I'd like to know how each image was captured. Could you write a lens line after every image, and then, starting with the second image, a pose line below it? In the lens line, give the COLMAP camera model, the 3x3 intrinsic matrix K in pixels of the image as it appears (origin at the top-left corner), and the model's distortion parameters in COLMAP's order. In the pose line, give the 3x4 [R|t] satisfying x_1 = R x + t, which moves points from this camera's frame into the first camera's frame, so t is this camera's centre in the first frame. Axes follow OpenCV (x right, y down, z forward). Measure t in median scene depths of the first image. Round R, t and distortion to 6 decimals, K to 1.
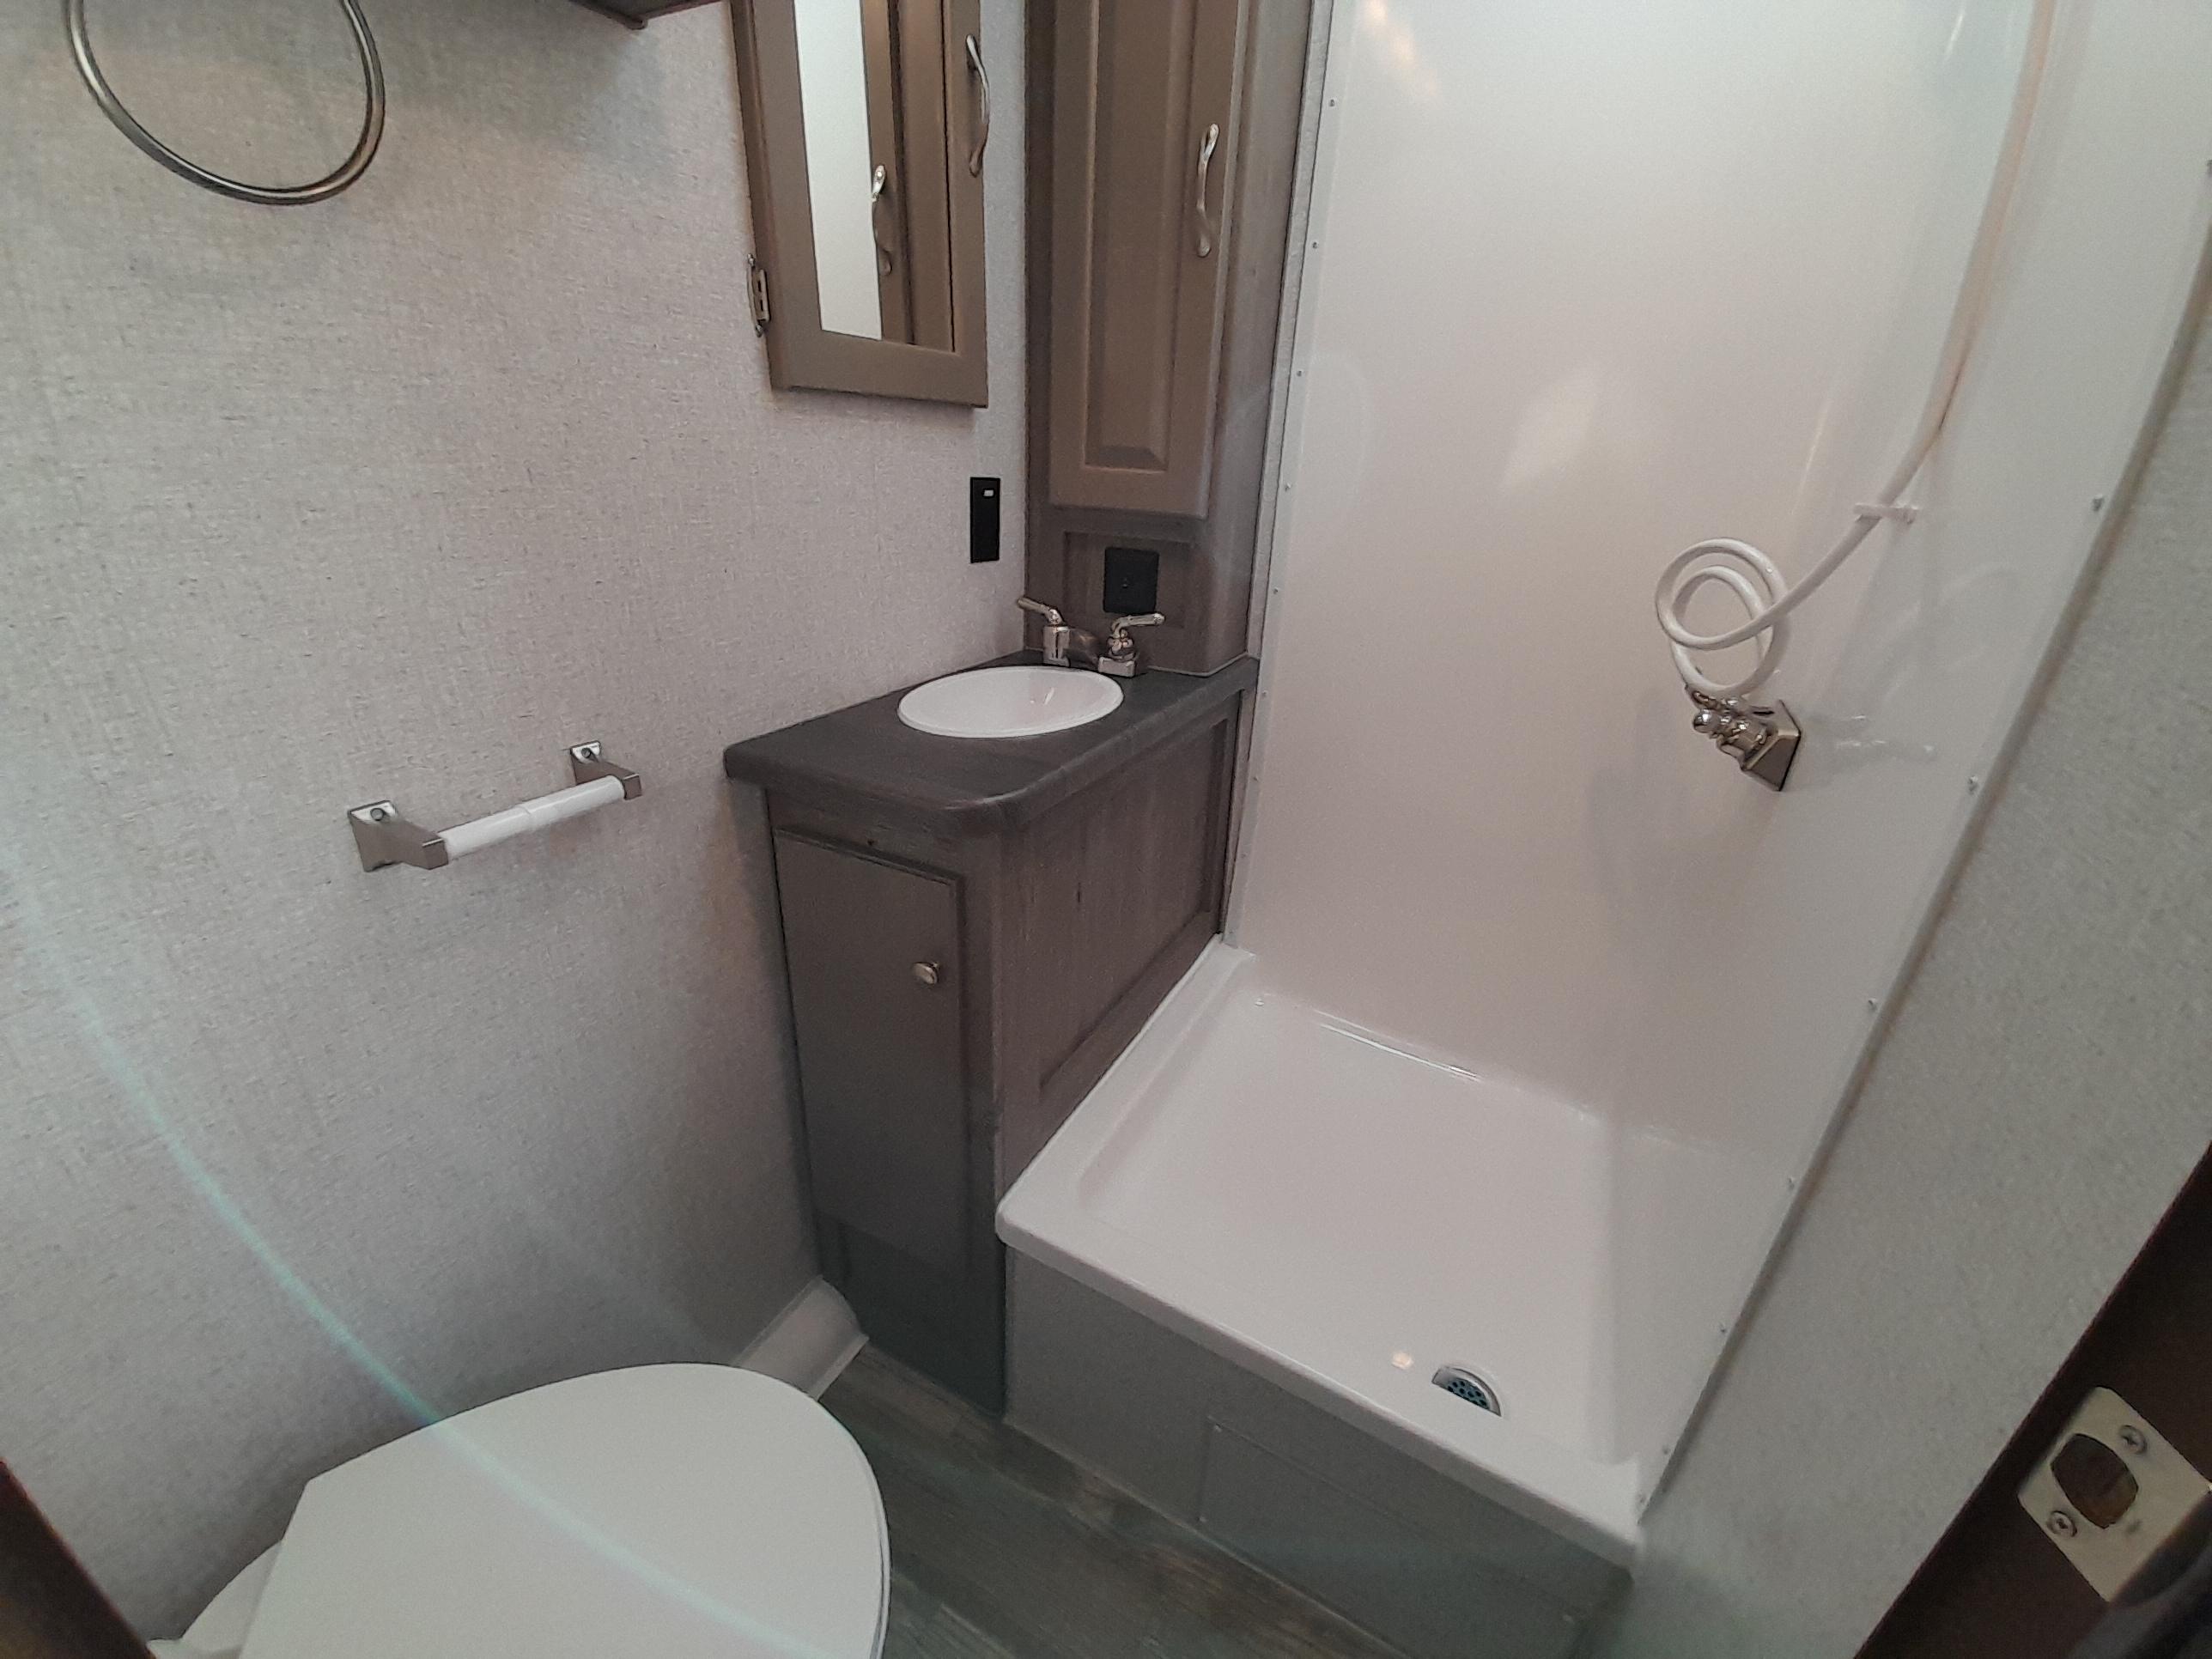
lens RADIAL K [[866.0, 0, 1117.9], [0, 866.0, 807.7], [0, 0, 1]] dist [0.028704, -0.016805]
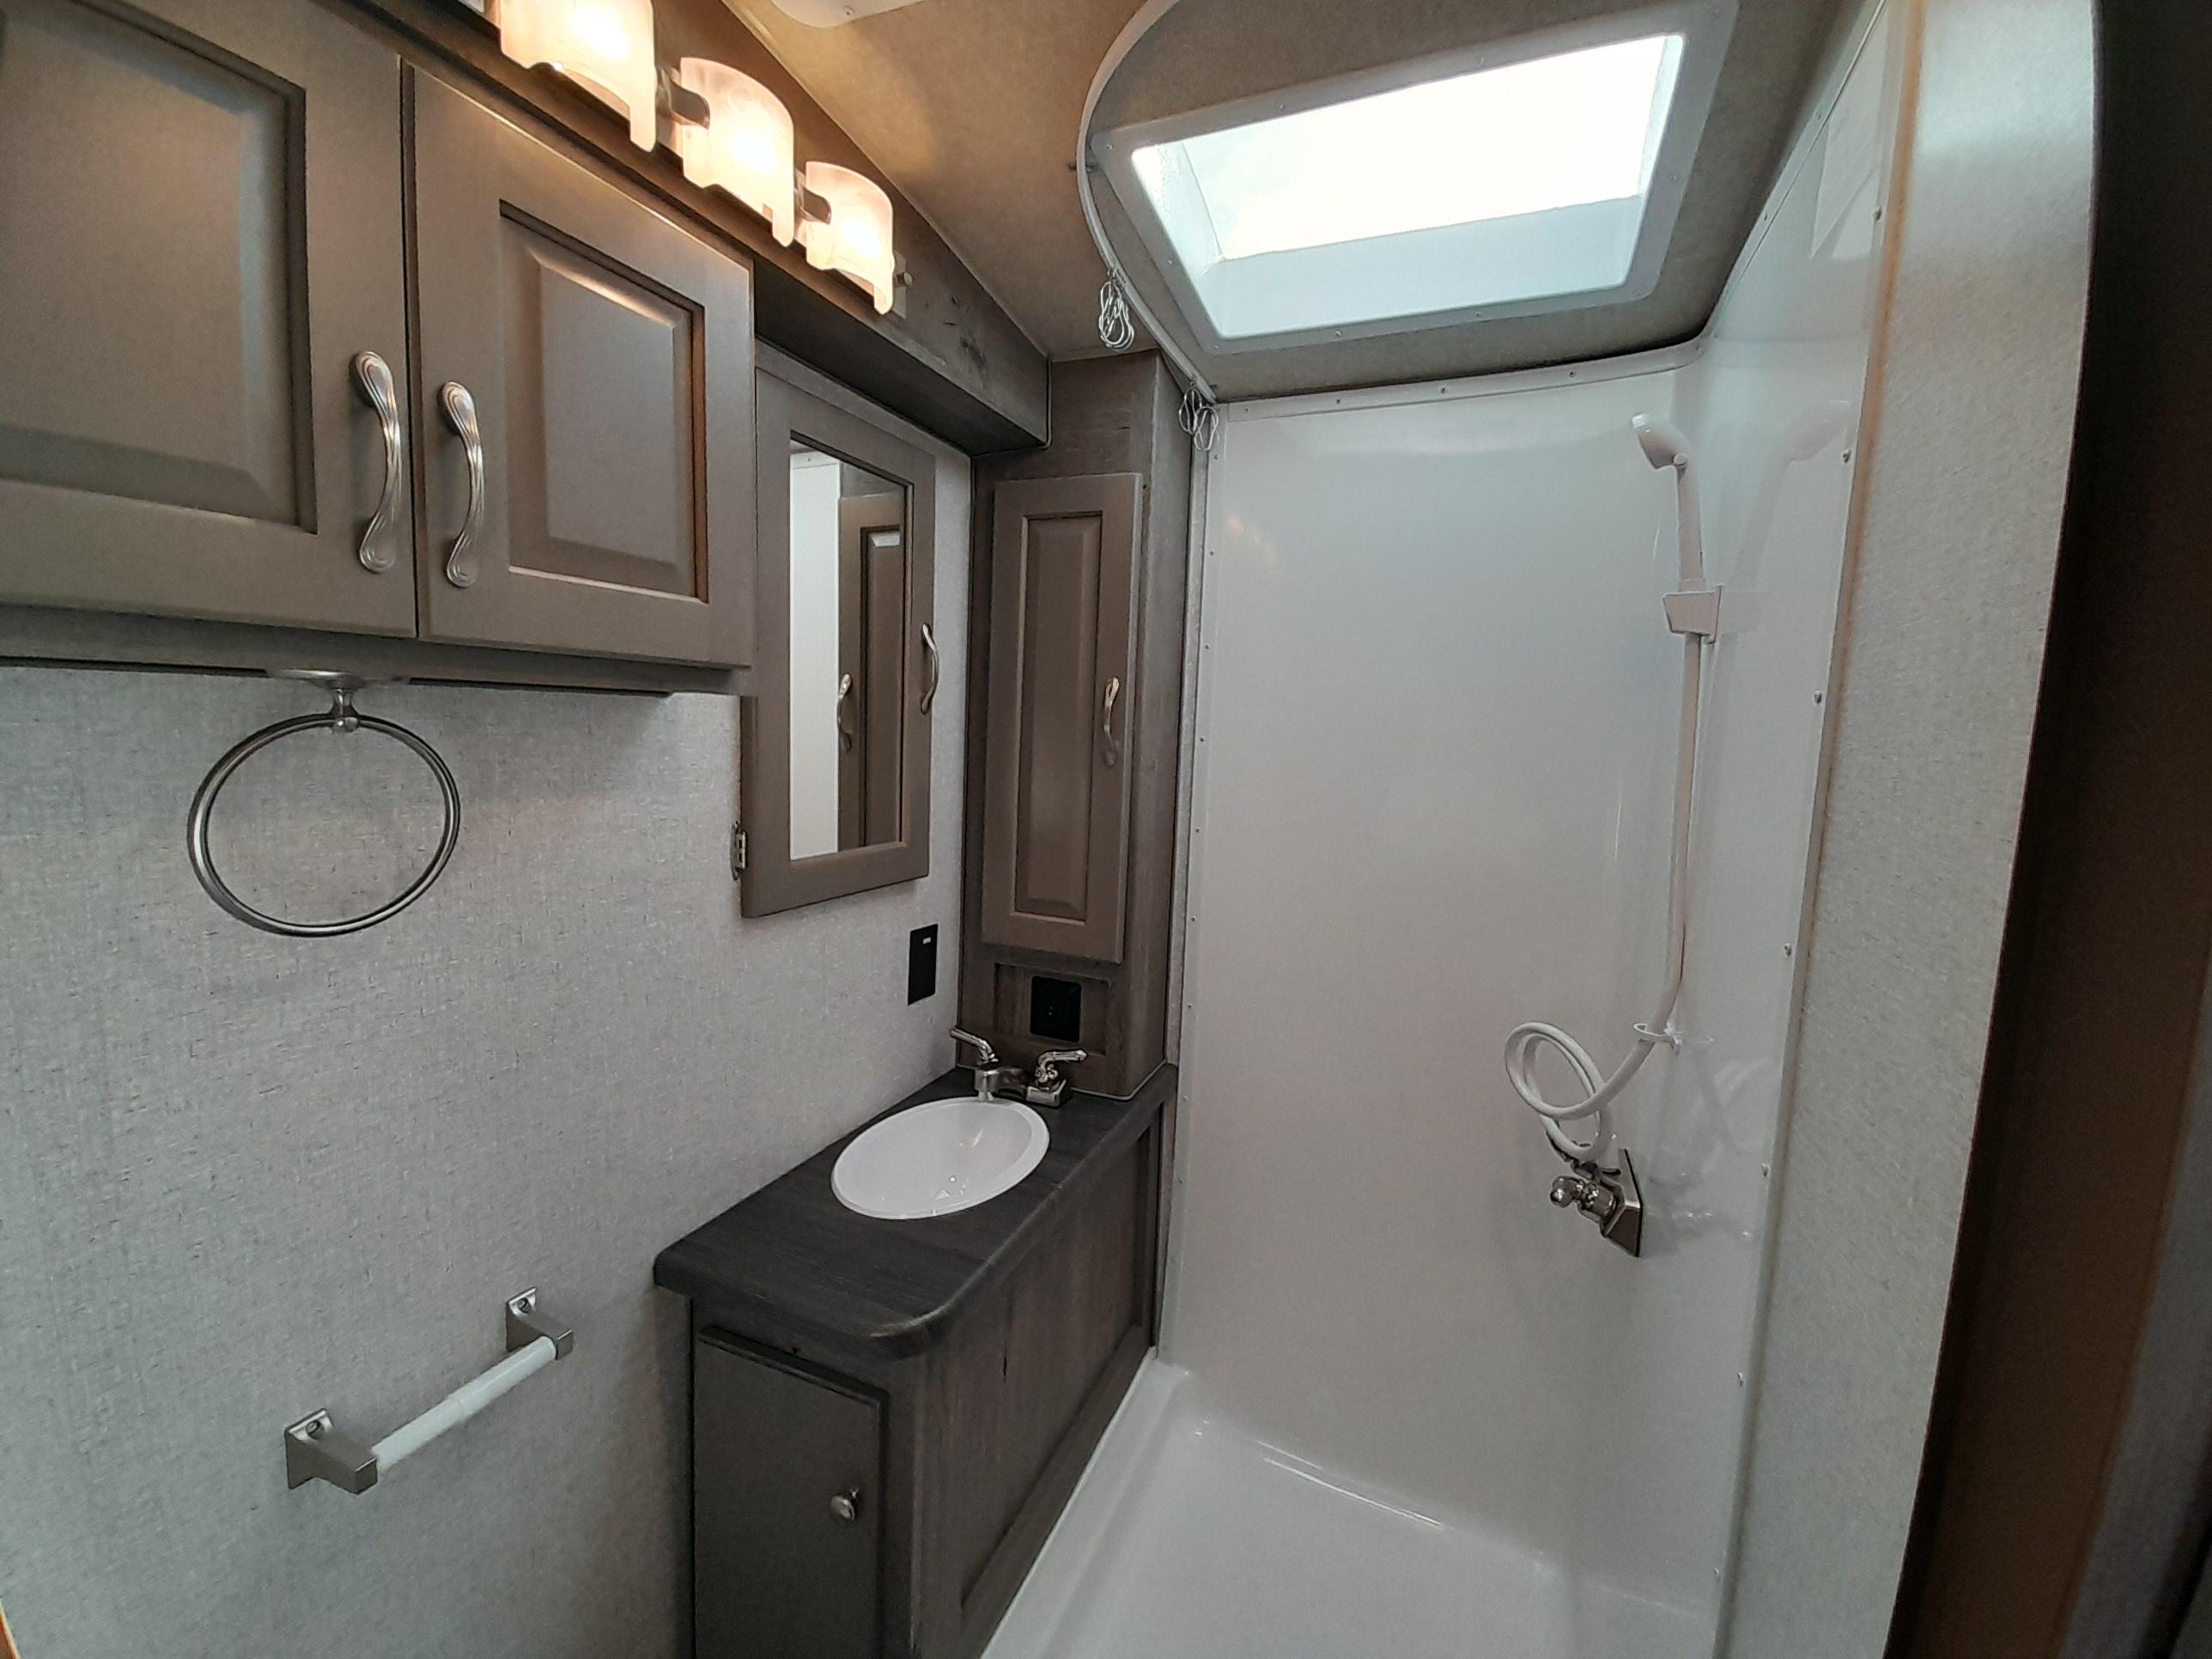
lens RADIAL K [[870.2, 0, 1120.8], [0, 870.2, 805.9], [0, 0, 1]] dist [0.027066, -0.016816]
pose [[0.996795, -0.010022, 0.079369, 0.014794], [0.033175, 0.954577, -0.296111, -0.219955], [-0.072797, 0.297795, 0.951850, -0.161141]]
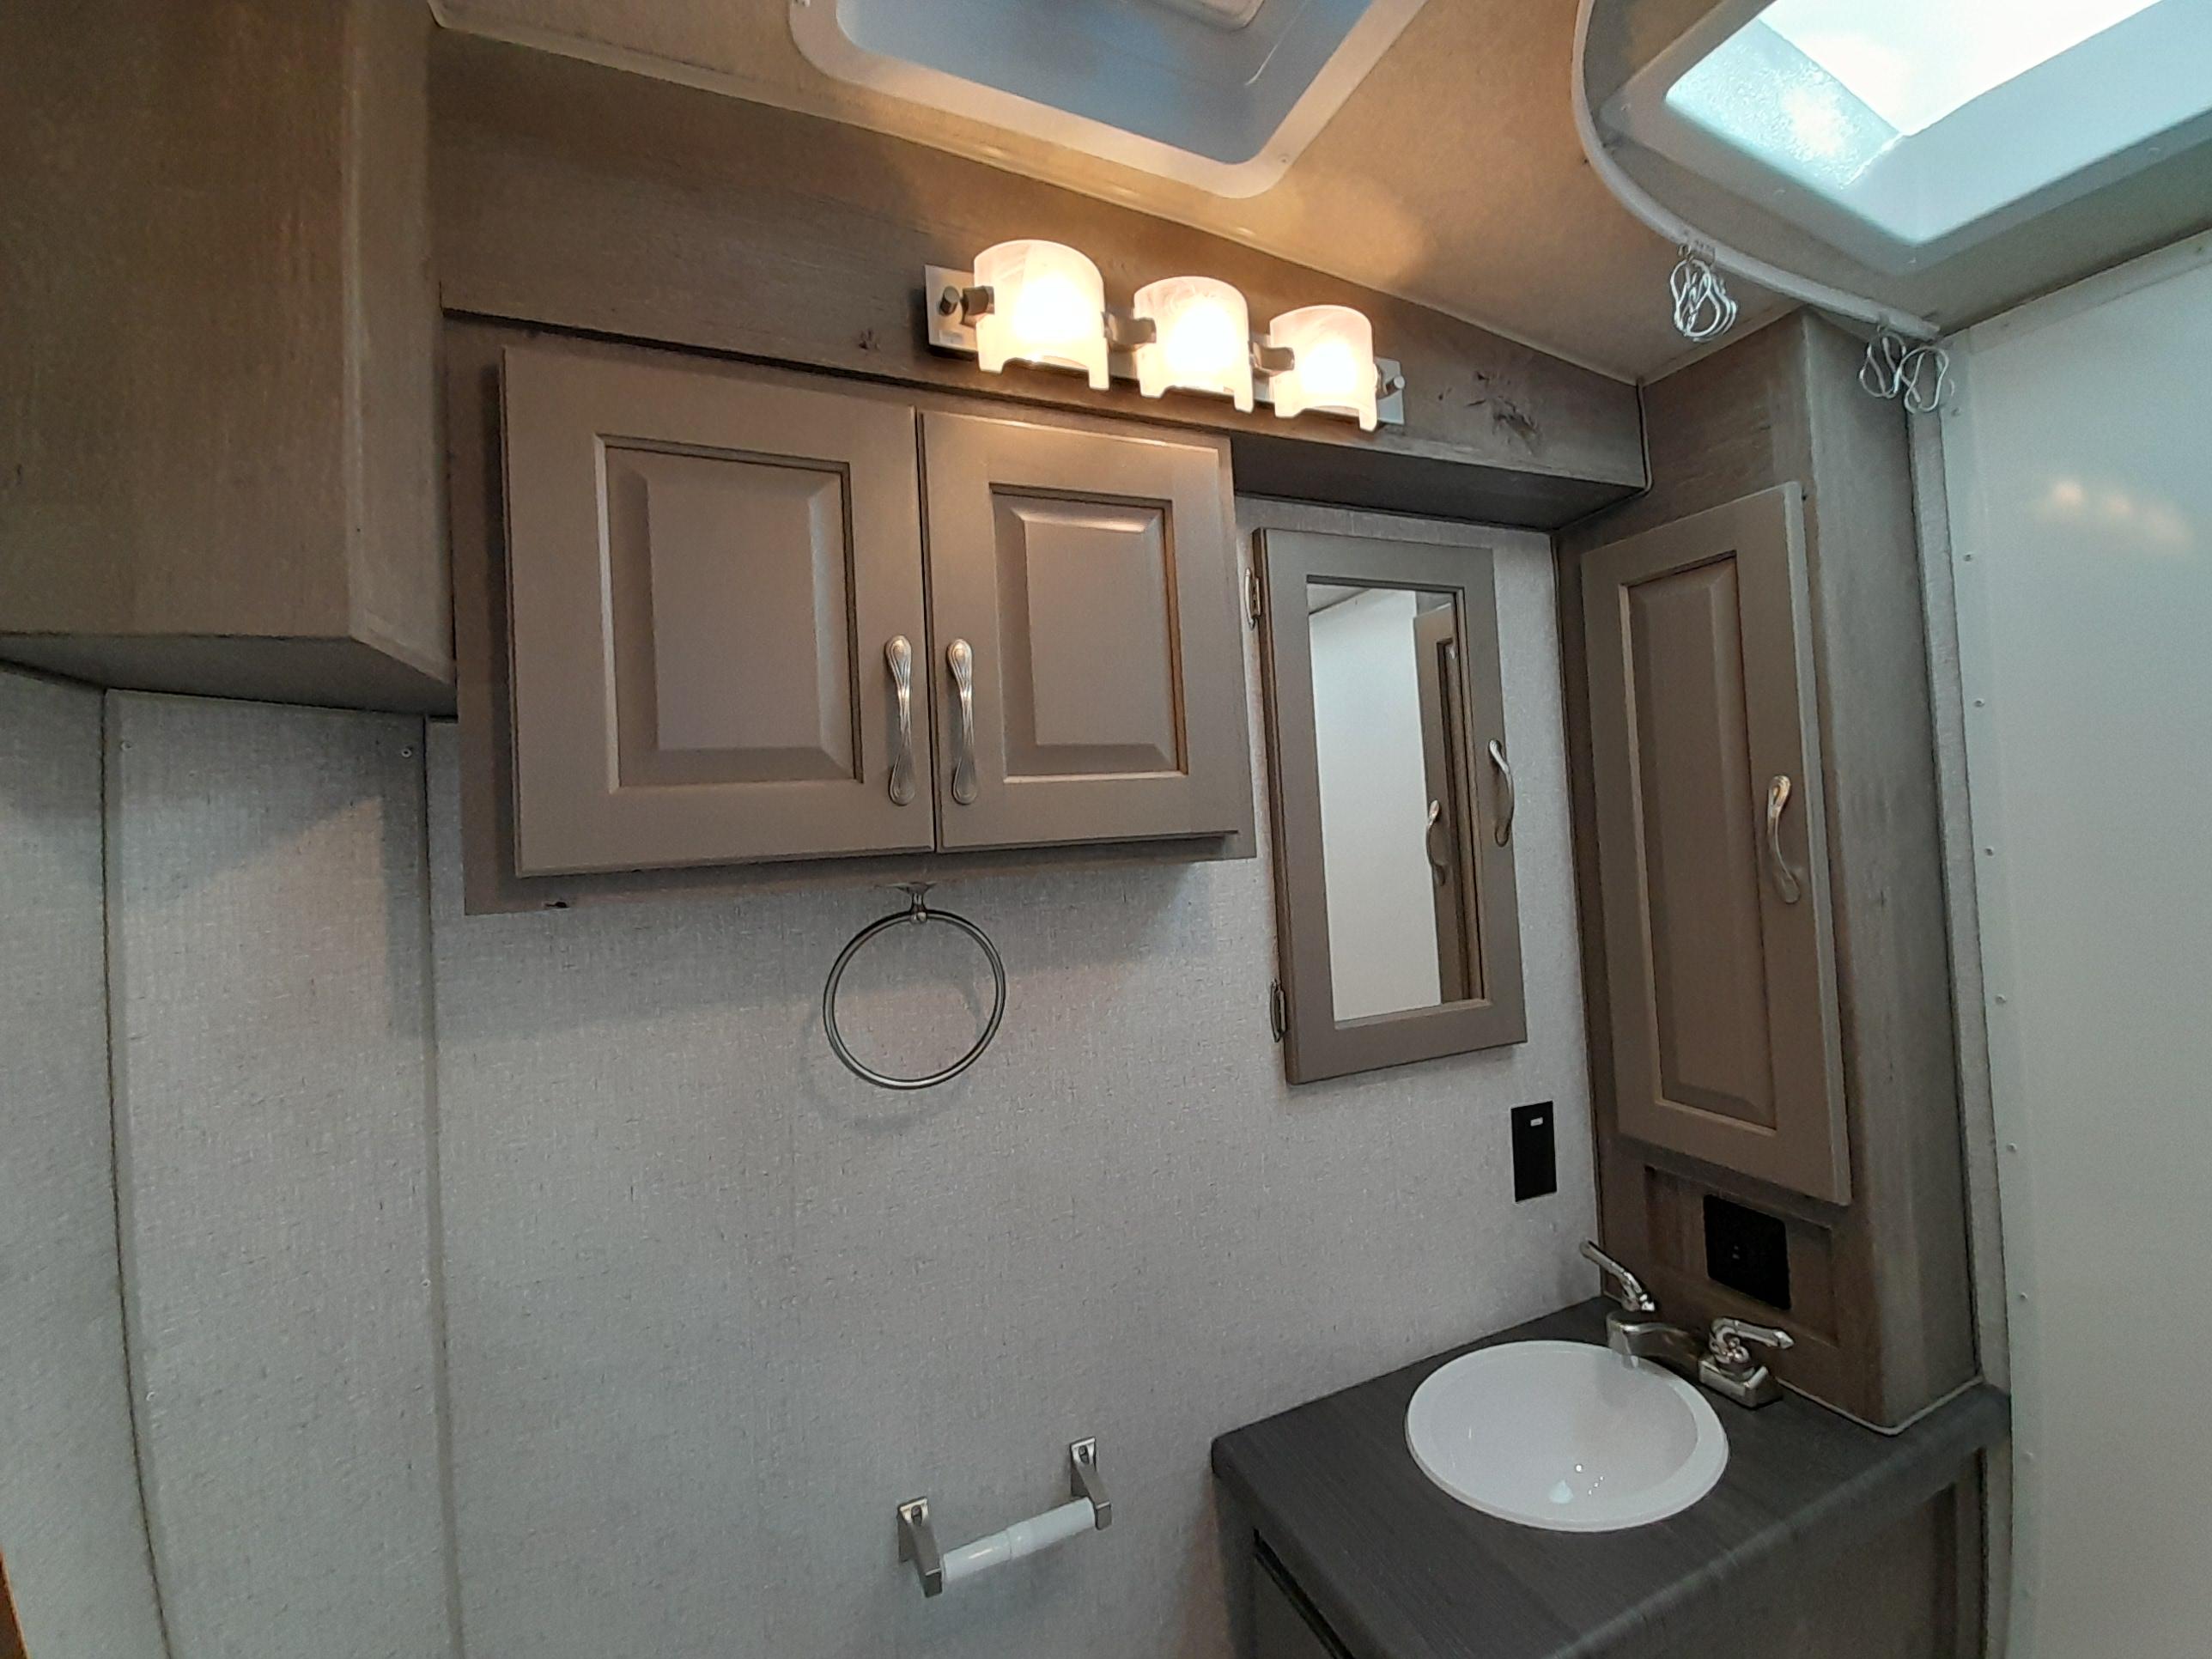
lens RADIAL K [[870.2, 0, 1120.8], [0, 870.2, 805.9], [0, 0, 1]] dist [0.027066, -0.016816]
pose [[0.767833, -0.100556, -0.632709, 0.150970], [-0.168168, 0.921337, -0.350509, -0.320865], [0.618185, 0.375534, 0.690523, -0.020295]]
